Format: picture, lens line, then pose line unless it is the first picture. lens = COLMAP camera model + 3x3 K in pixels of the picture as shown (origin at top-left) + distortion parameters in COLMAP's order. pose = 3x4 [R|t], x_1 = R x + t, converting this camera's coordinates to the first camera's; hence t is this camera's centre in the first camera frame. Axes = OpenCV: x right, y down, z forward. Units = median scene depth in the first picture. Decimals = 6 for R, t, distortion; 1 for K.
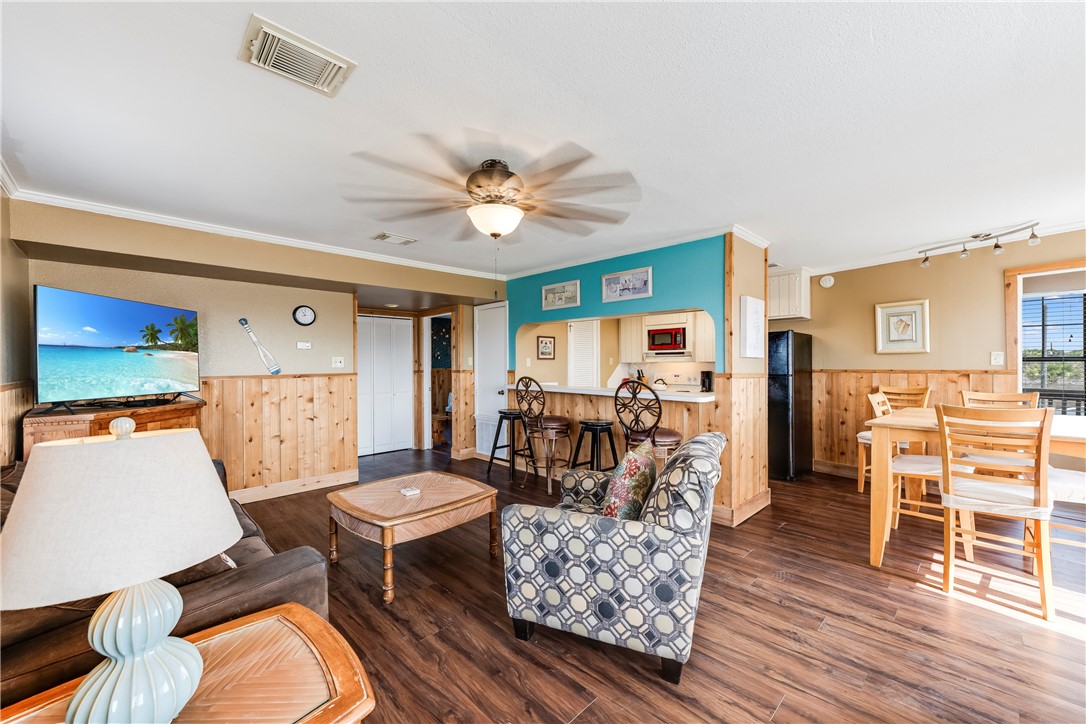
lens RADIAL K [[411.4, 0, 544.2], [0, 411.4, 363.6], [0, 0, 1]] dist [0.000009, -0.000010]
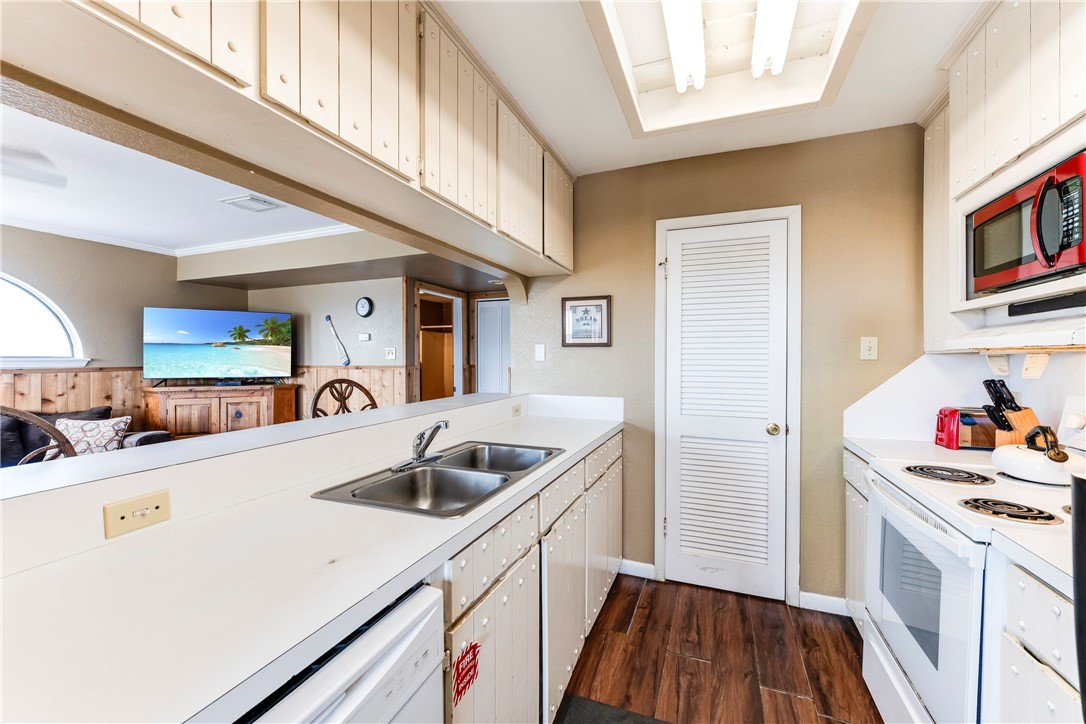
lens RADIAL K [[436.8, 0, 541.6], [0, 436.8, 360.4], [0, 0, 1]] dist [0.001461, 0.000058]
pose [[0.394949, 0.008699, -0.918662, 0.732775], [-0.002607, 0.999962, 0.008349, 0.003410], [0.918699, -0.000903, 0.394957, 1.270798]]
